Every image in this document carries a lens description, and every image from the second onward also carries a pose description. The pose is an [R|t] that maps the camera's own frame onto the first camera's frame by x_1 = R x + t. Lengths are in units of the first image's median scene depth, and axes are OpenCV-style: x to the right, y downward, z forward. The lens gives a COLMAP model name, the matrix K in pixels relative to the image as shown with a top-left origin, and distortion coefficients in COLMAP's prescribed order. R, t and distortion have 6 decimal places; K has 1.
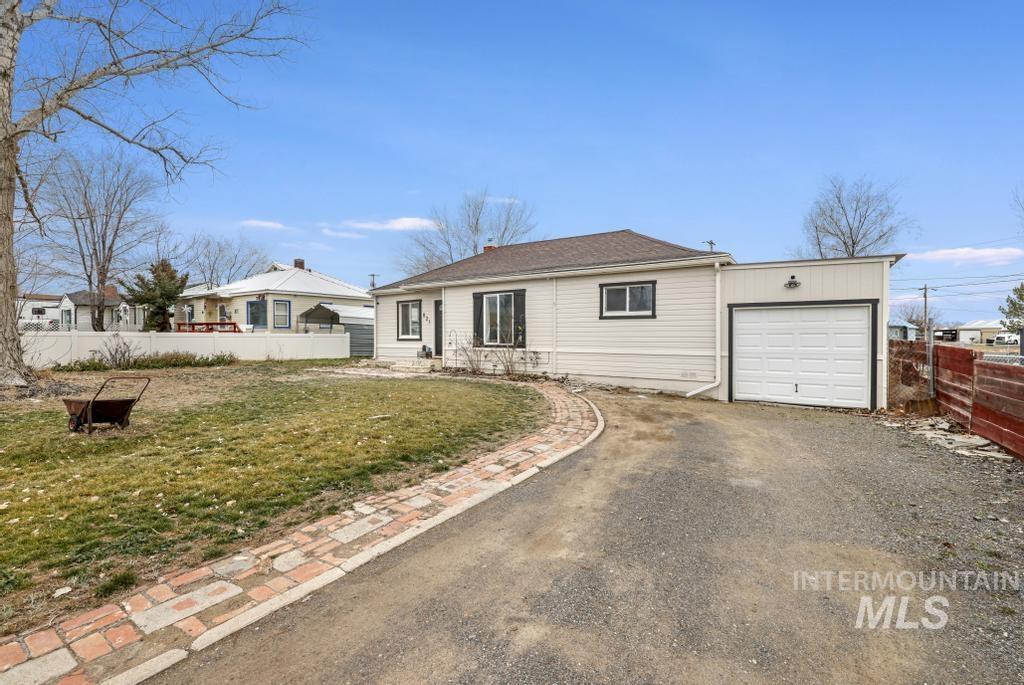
lens RADIAL K [[446.5, 0, 505.2], [0, 446.5, 341.0], [0, 0, 1]] dist [-0.021665, 0.000917]
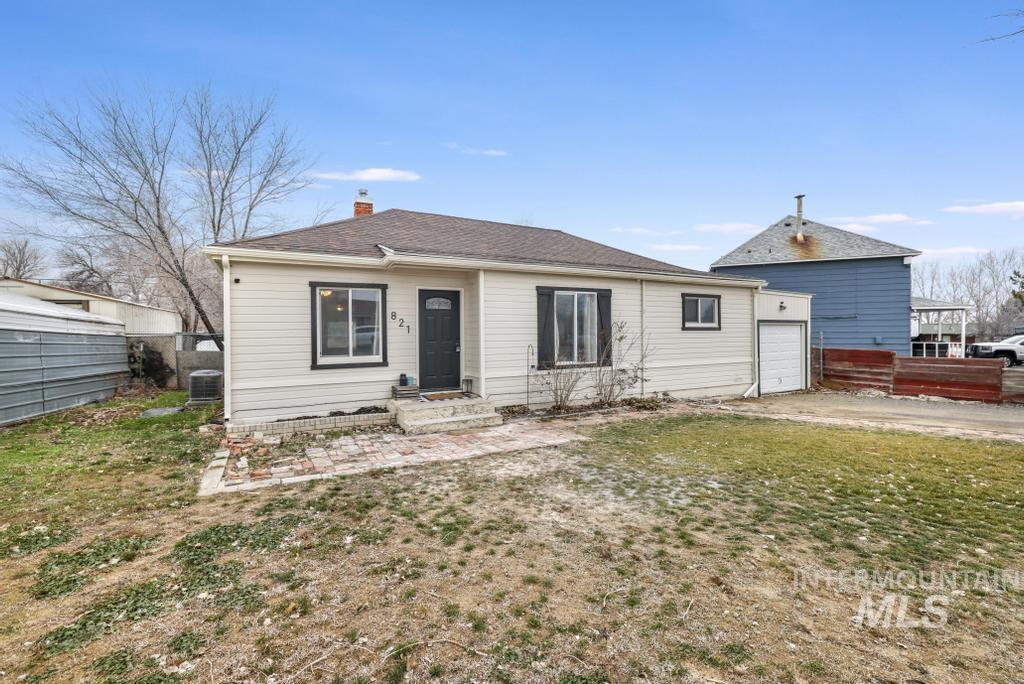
lens RADIAL K [[446.5, 0, 505.2], [0, 446.5, 340.5], [0, 0, 1]] dist [-0.021665, 0.000917]
pose [[0.463952, -0.003964, 0.885852, -0.748529], [0.031421, 0.999434, -0.011984, -0.025511], [-0.885303, 0.033395, 0.463814, 0.835820]]
